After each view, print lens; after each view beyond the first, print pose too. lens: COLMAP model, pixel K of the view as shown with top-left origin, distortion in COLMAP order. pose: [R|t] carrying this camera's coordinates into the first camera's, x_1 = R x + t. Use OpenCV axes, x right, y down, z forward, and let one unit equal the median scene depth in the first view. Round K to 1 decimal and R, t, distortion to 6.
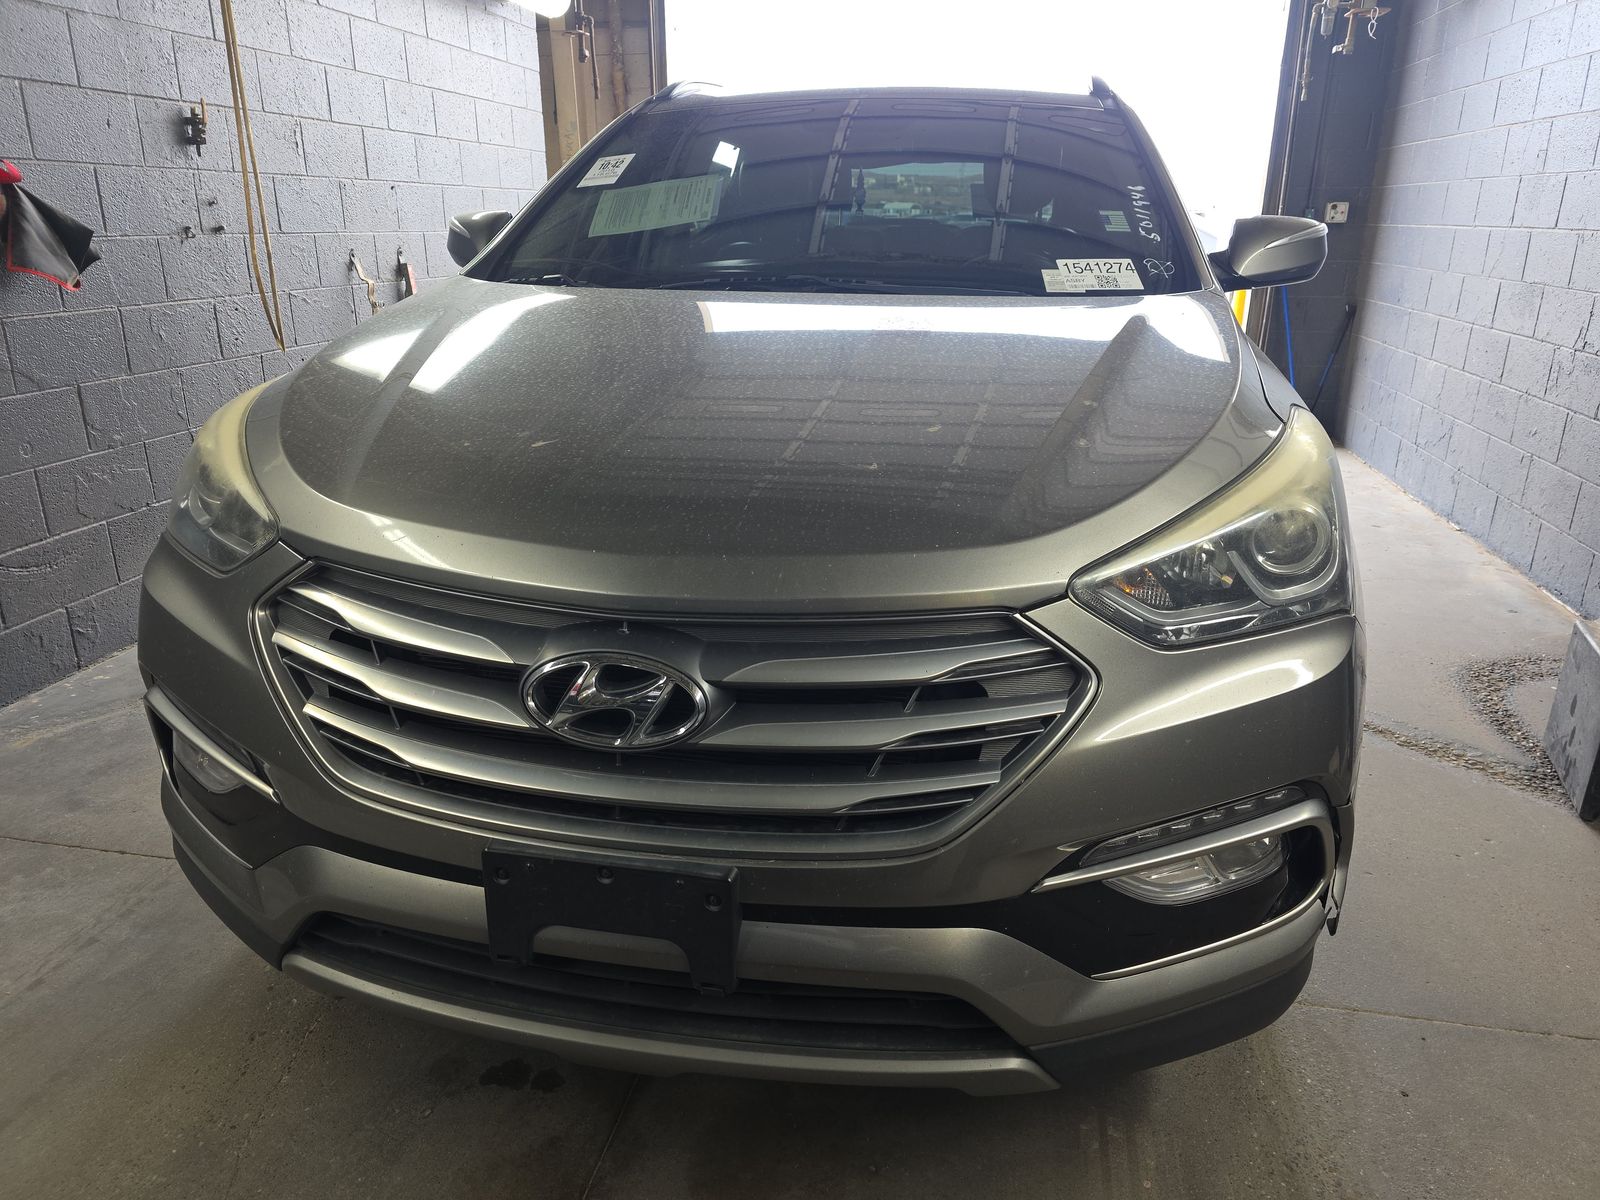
lens RADIAL K [[1111.4, 0, 800.0], [0, 1111.4, 600.0], [0, 0, 1]] dist [0.051705, -0.002146]
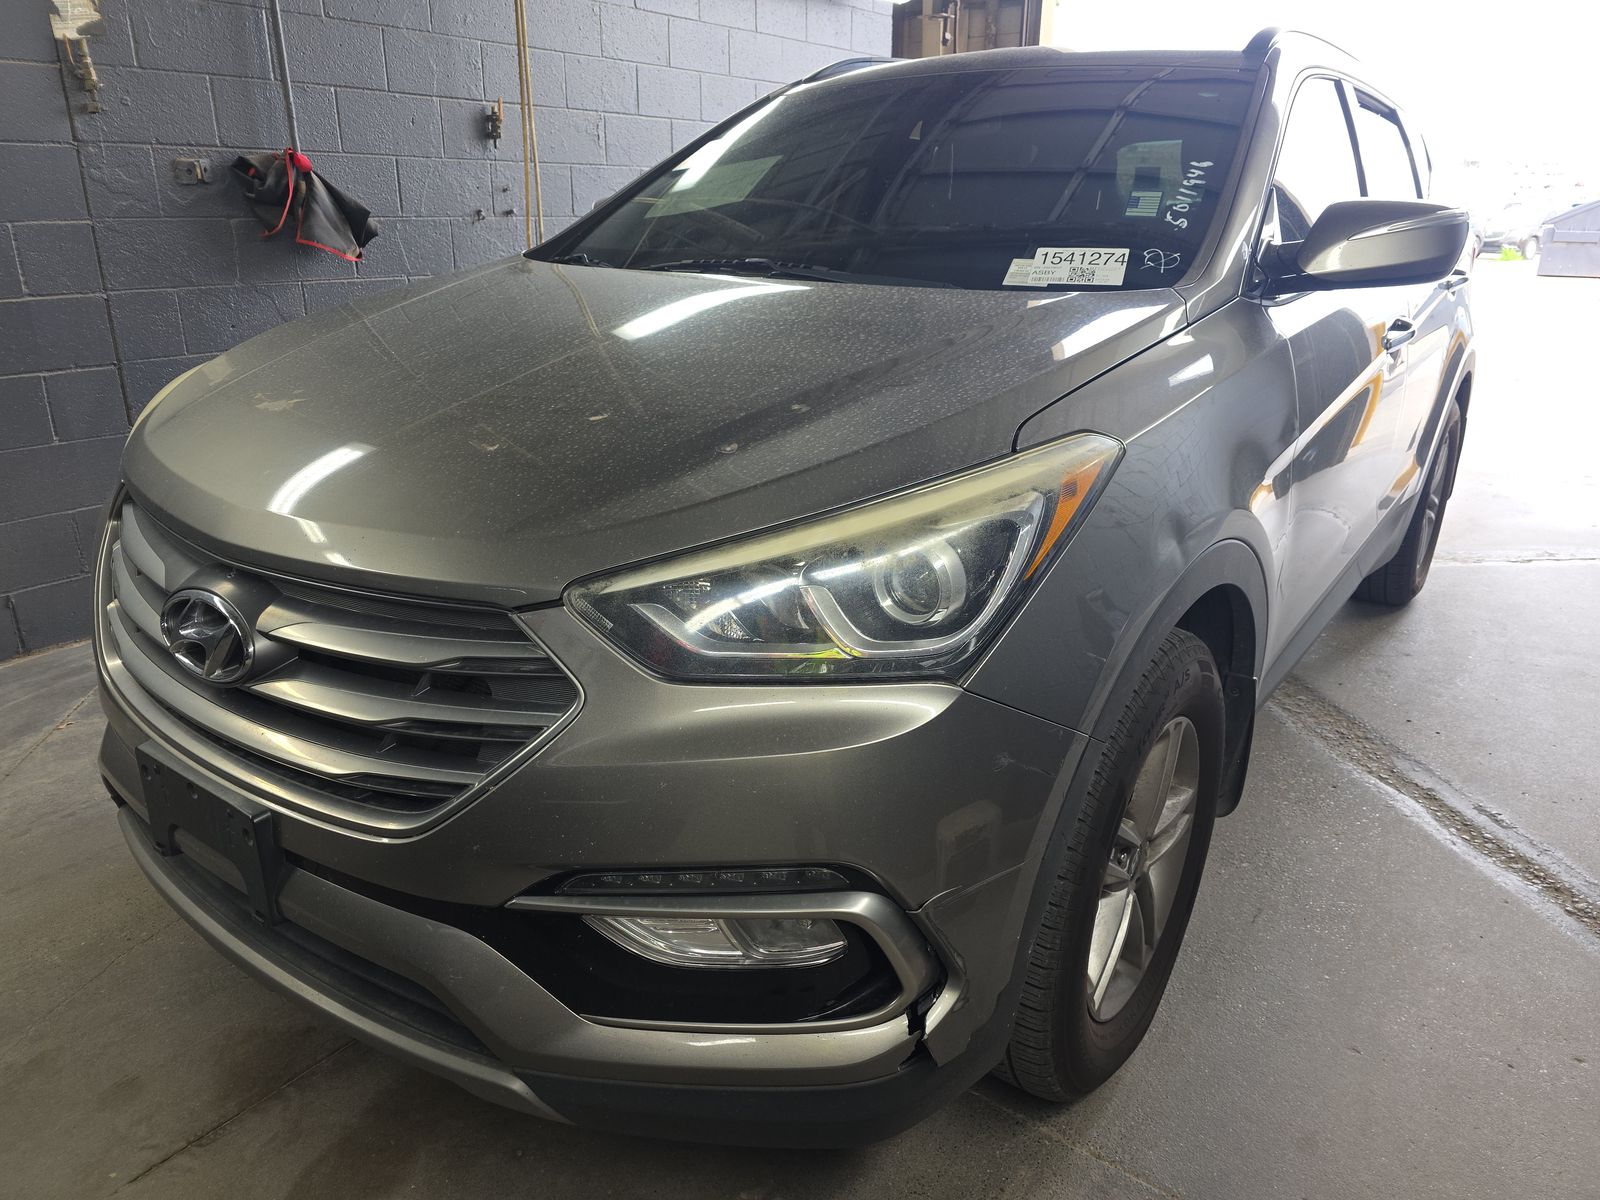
lens RADIAL K [[1078.9, 0, 787.9], [0, 1078.9, 608.0], [0, 0, 1]] dist [0.075362, 0.000265]
pose [[0.908628, 0.149936, -0.389761, 0.311545], [-0.140517, 0.988672, 0.052750, -0.030601], [0.393255, 0.006838, 0.919404, 0.098818]]
